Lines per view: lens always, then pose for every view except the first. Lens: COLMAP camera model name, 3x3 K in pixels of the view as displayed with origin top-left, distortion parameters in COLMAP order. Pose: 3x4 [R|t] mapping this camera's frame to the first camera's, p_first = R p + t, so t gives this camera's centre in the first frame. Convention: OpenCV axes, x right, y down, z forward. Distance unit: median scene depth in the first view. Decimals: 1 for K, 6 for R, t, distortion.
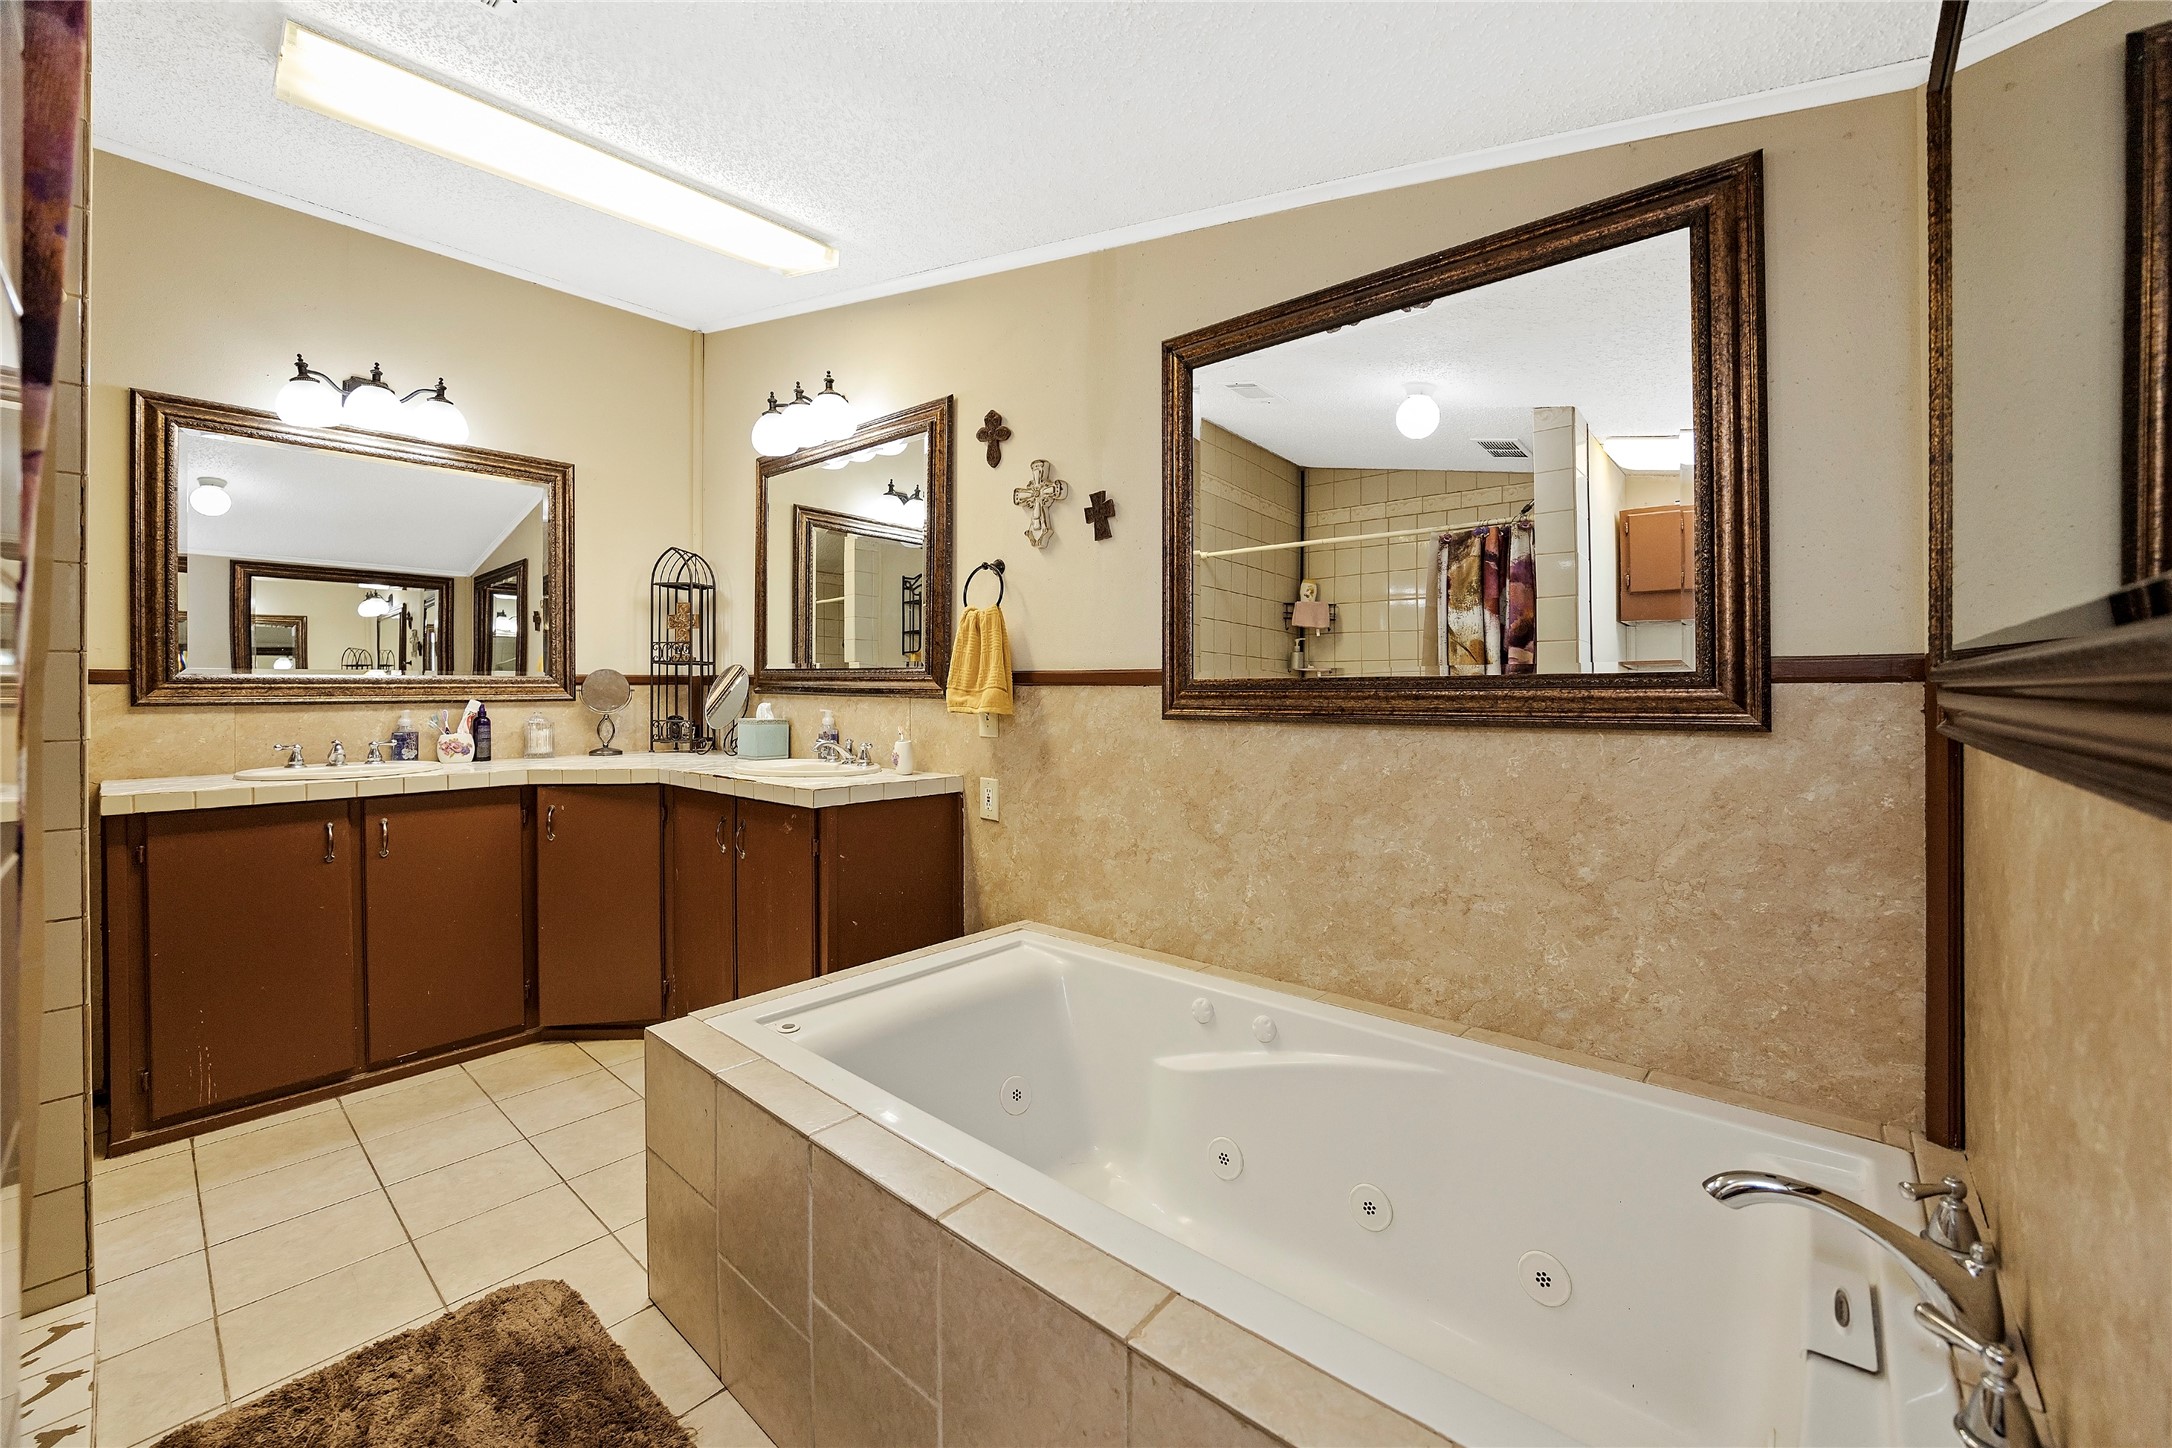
lens RADIAL K [[848.1, 0, 1087.3], [0, 848.1, 685.0], [0, 0, 1]] dist [0.000207, -0.000004]
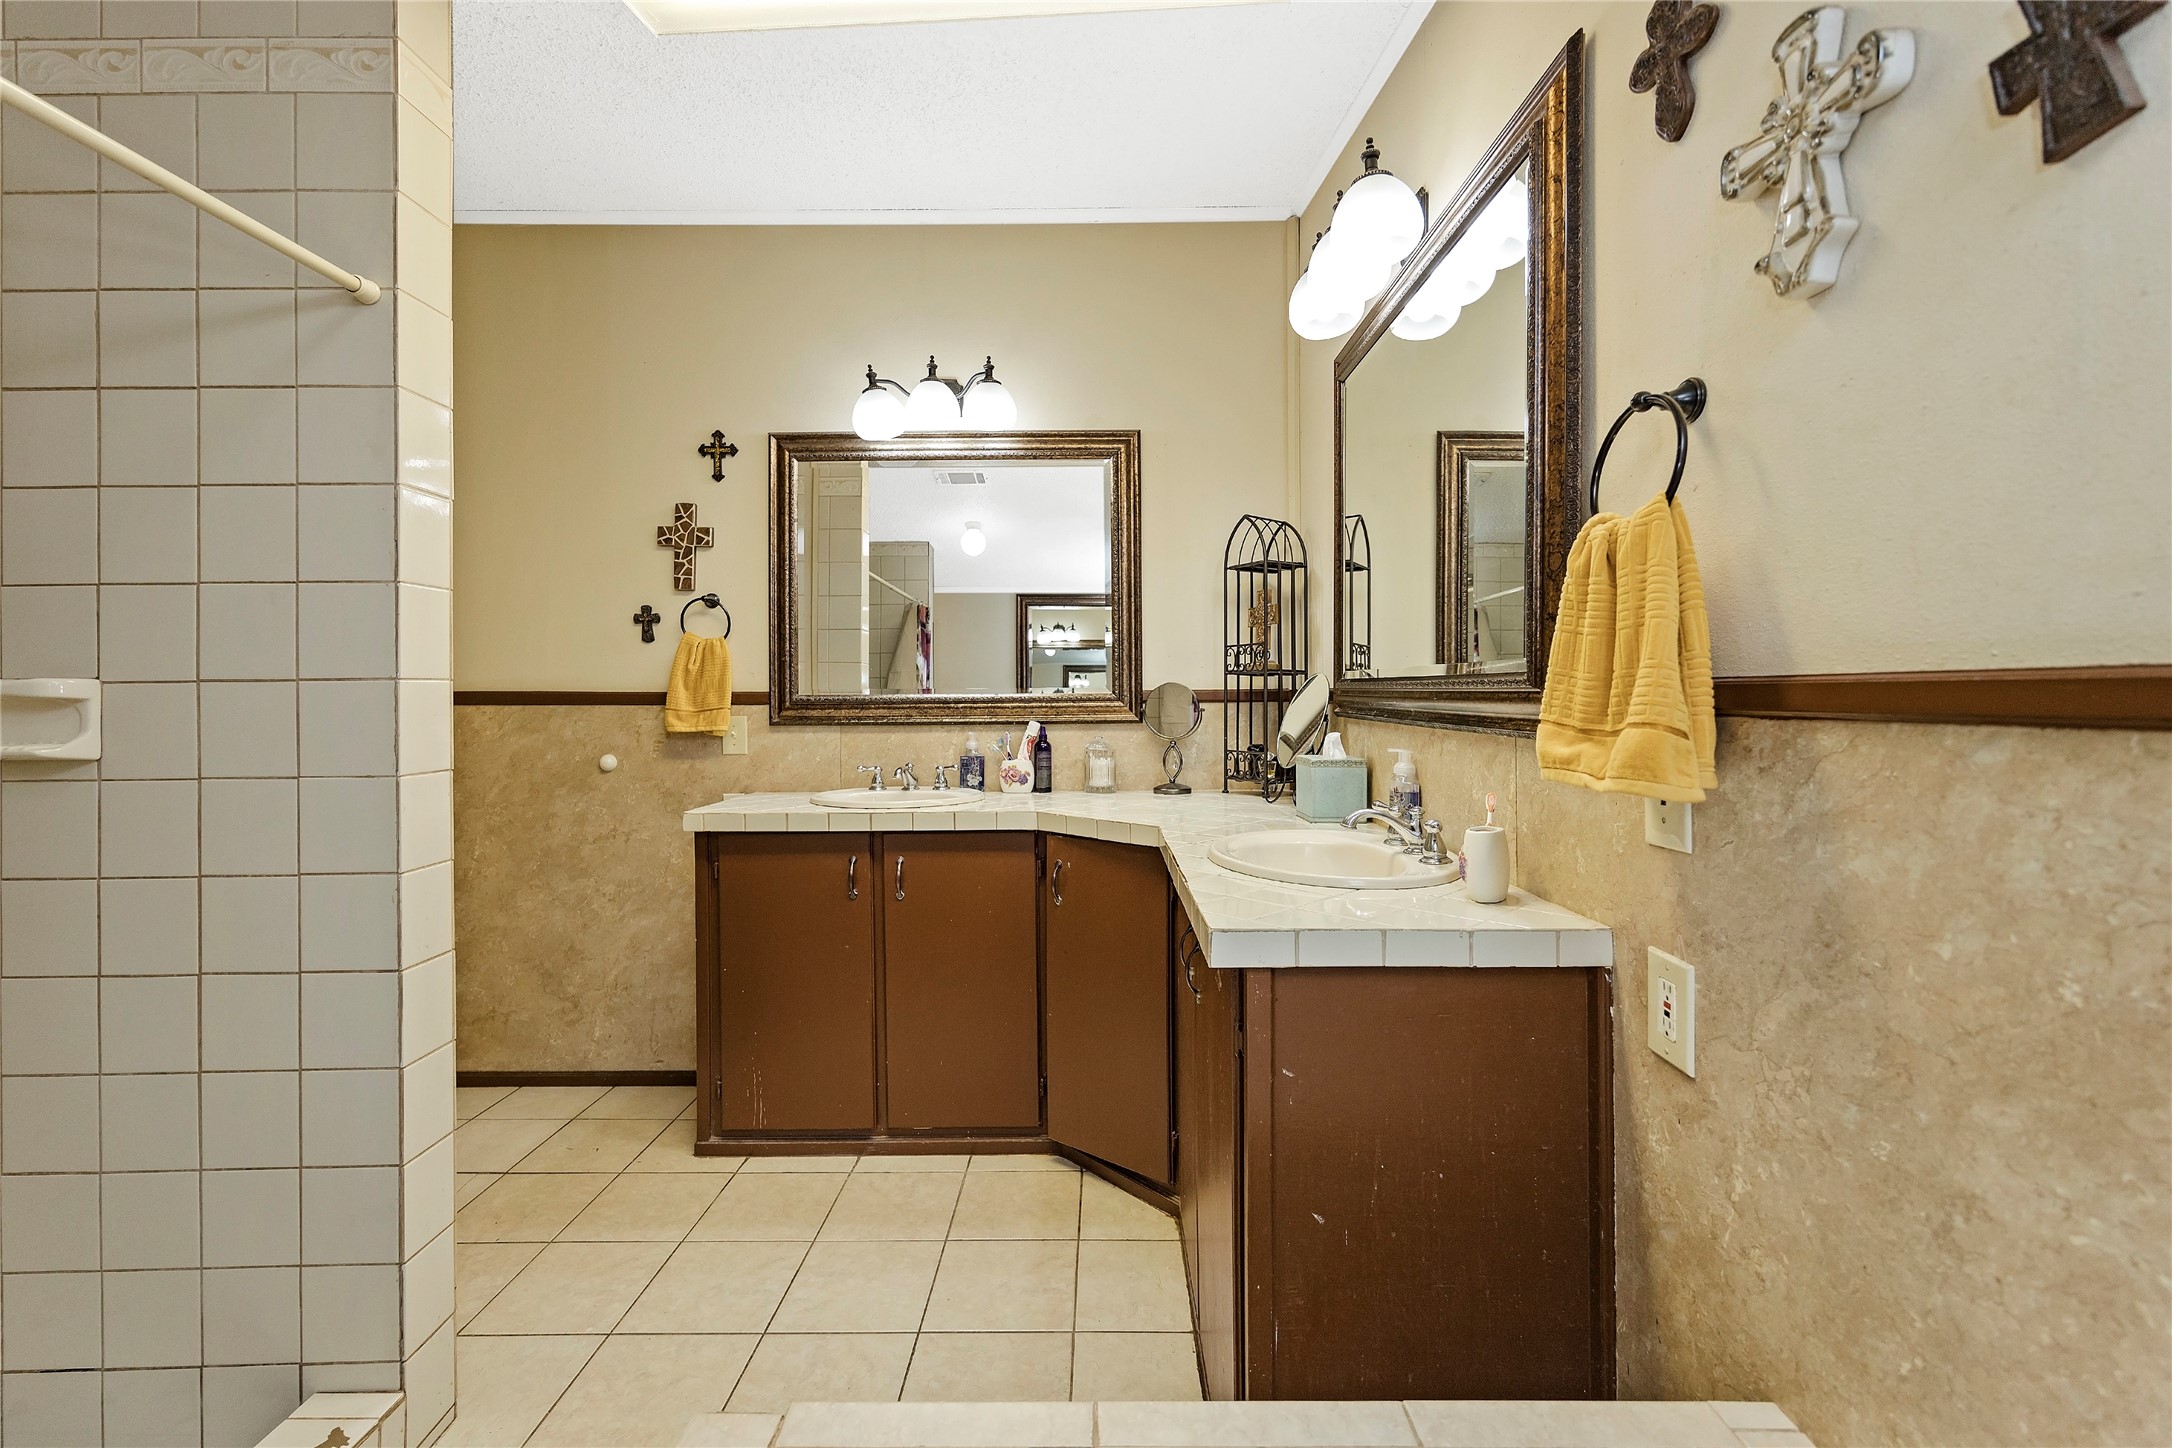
lens RADIAL K [[923.9, 0, 1076.3], [0, 923.9, 696.9], [0, 0, 1]] dist [-0.008927, 0.001477]
pose [[0.660383, -0.003817, -0.750919, 0.016775], [0.005805, 0.999983, 0.000022, -0.007637], [0.750907, -0.004374, 0.660394, 0.430984]]
